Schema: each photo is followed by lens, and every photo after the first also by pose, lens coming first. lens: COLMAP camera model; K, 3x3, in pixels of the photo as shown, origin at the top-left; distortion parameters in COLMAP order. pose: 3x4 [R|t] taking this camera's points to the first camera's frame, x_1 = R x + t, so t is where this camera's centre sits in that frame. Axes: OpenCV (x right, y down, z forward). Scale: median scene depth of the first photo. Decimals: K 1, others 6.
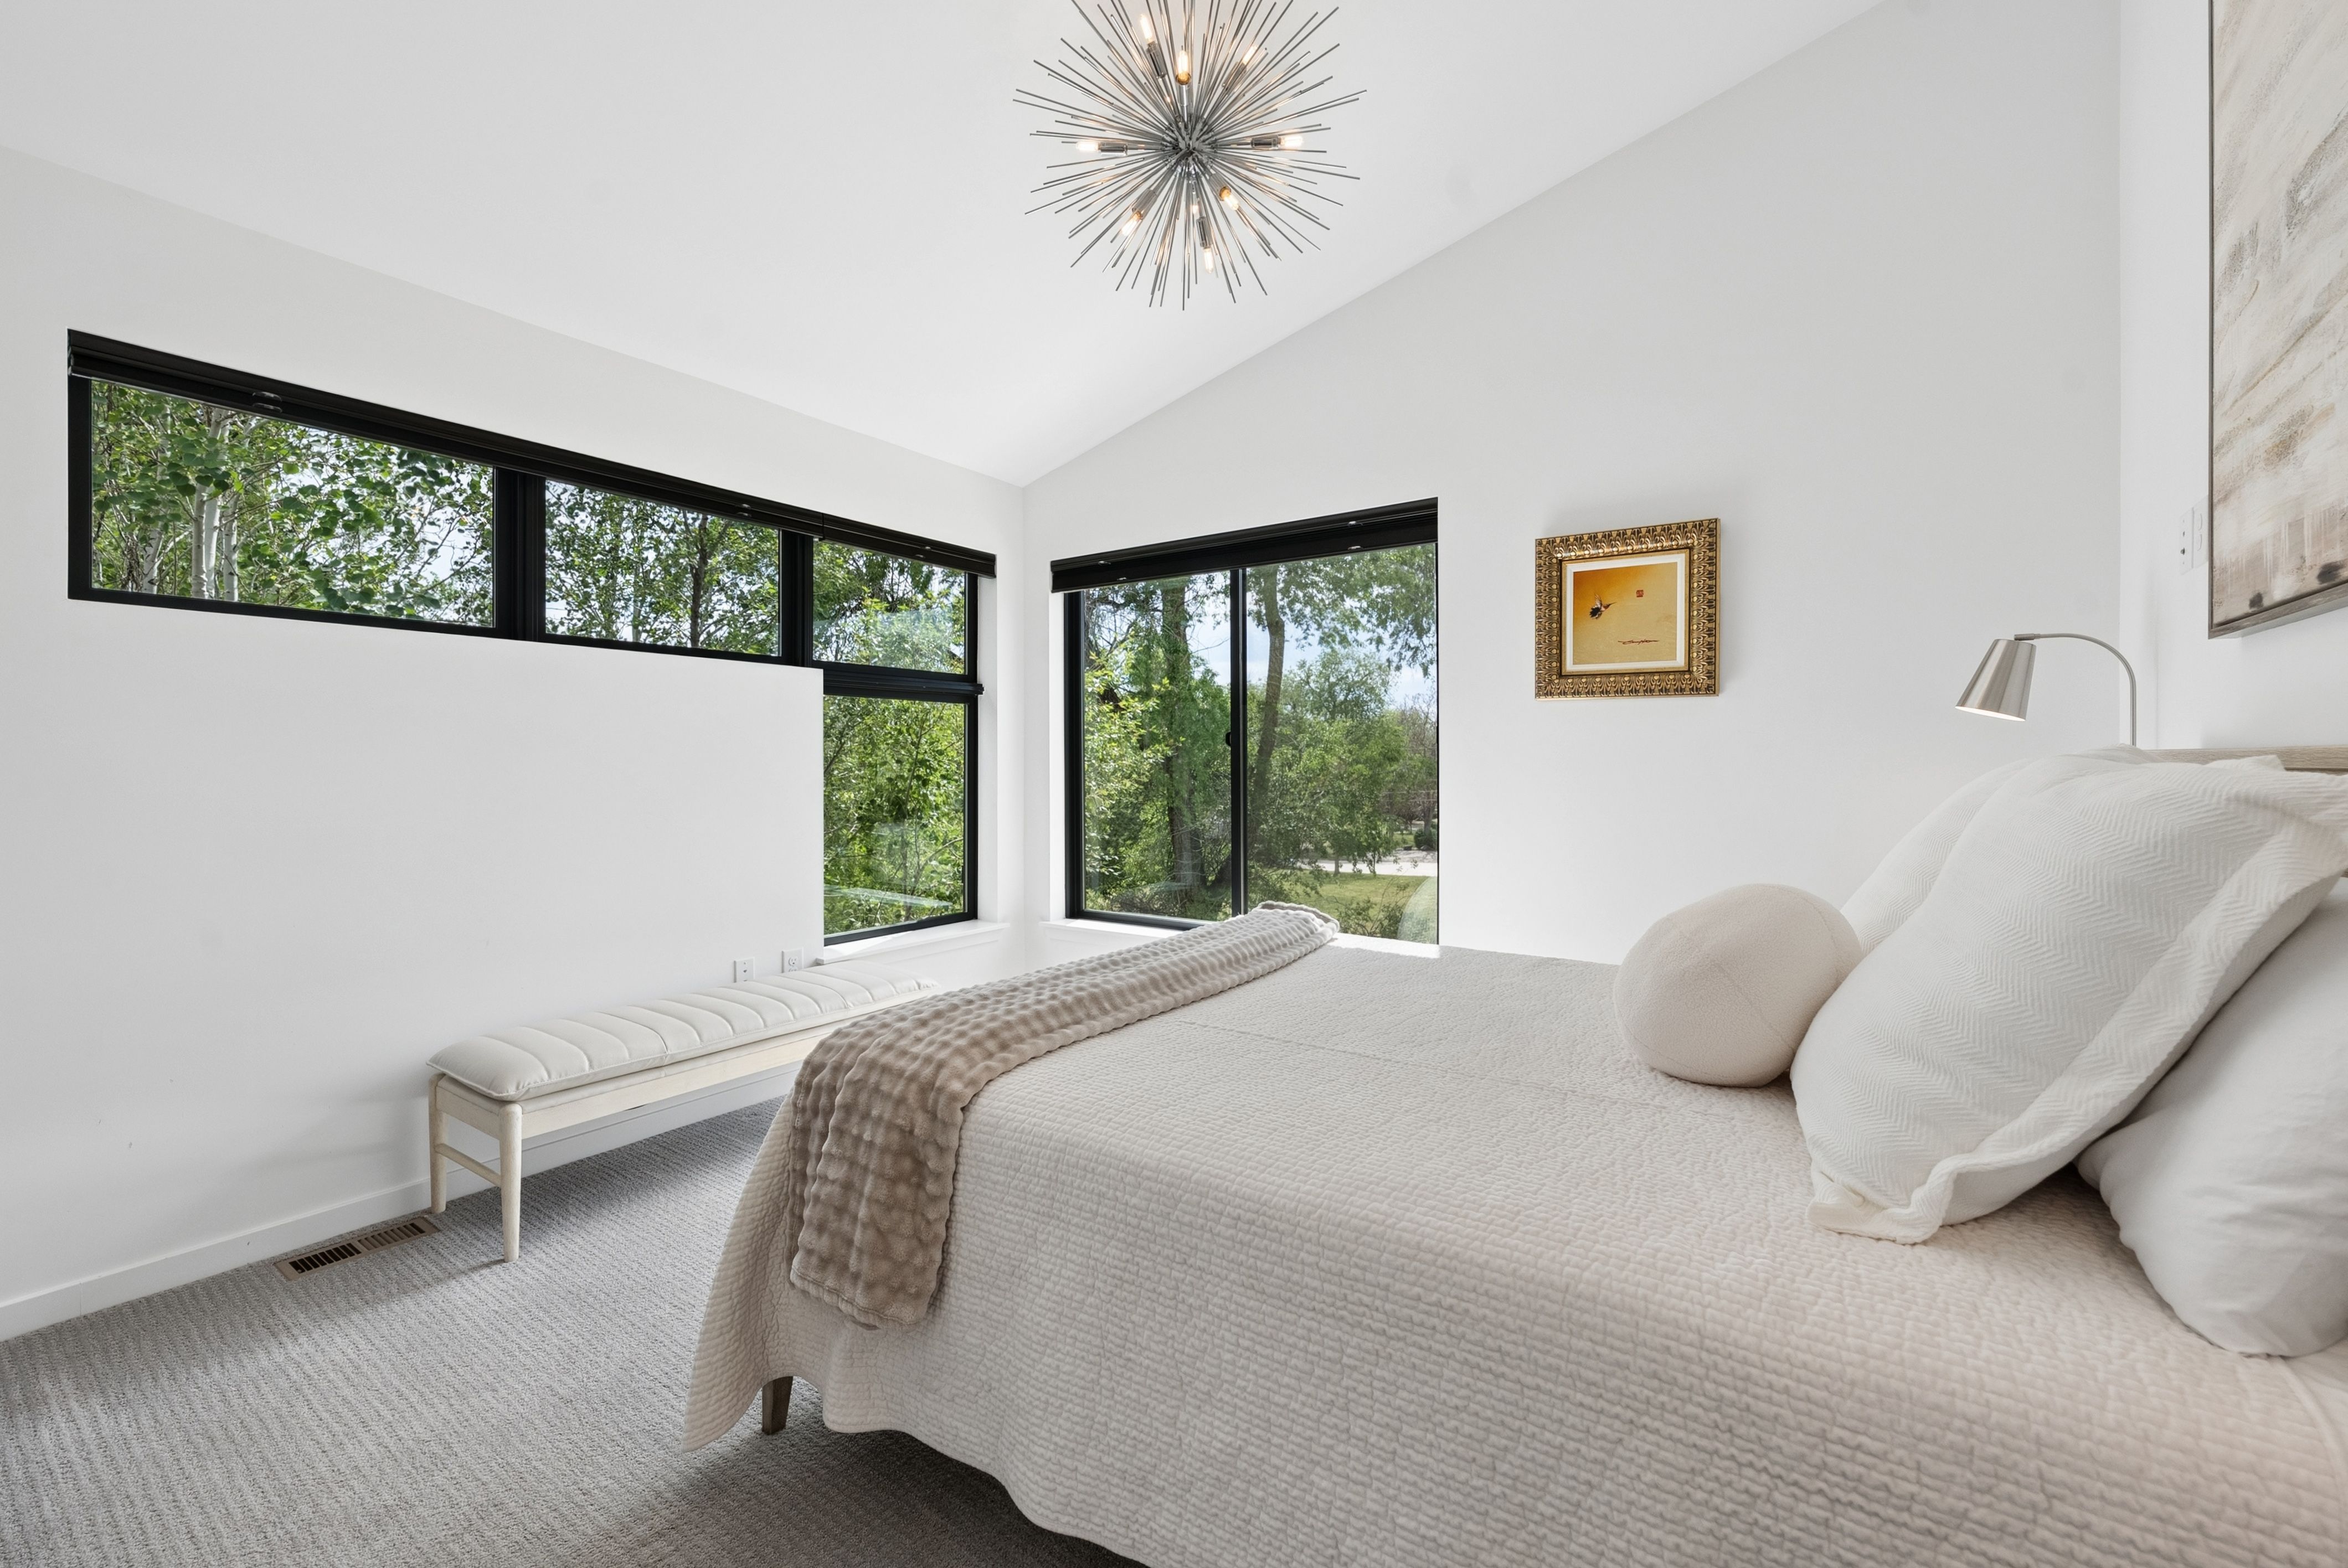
lens RADIAL K [[952.1, 0, 1174.0], [0, 952.1, 784.0], [0, 0, 1]] dist [0.000368, 0.000082]
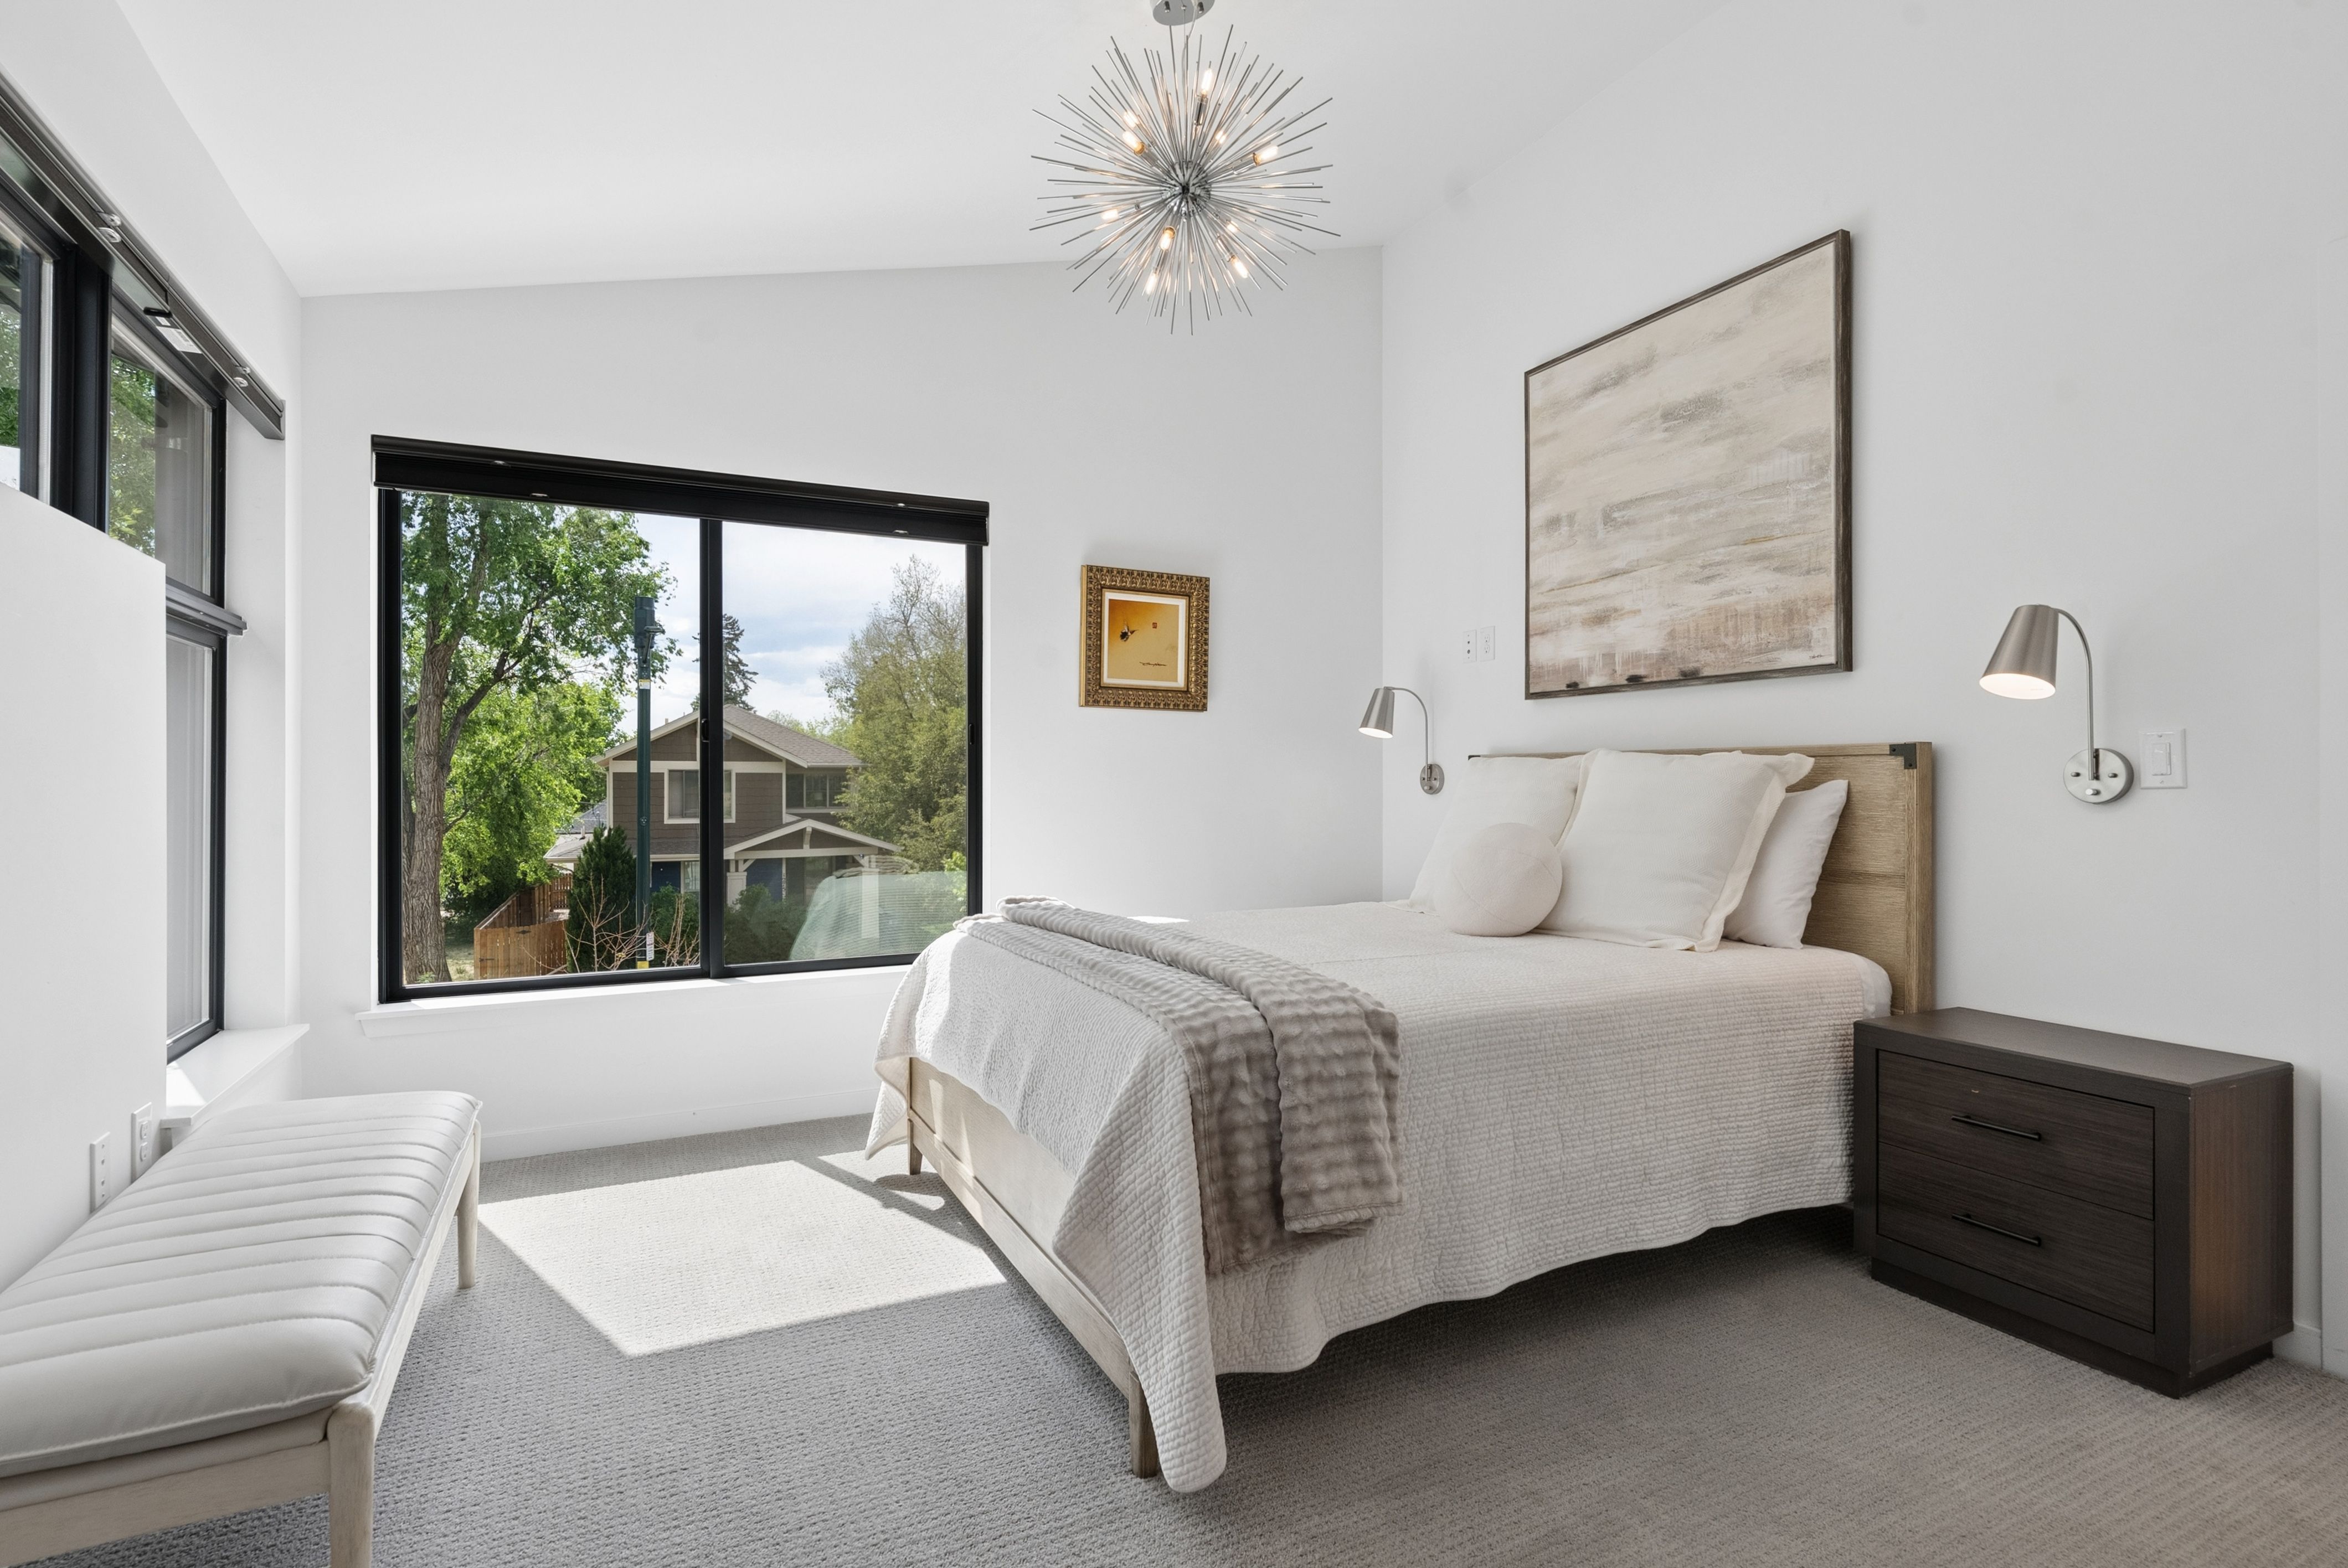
lens RADIAL K [[1146.9, 0, 1174.9], [0, 1146.9, 794.1], [0, 0, 1]] dist [0.000055, -0.000041]
pose [[0.489852, -0.005512, 0.871788, -0.811943], [0.019076, 0.999808, -0.004397, 0.026224], [-0.871597, 0.018784, 0.489863, 0.258757]]
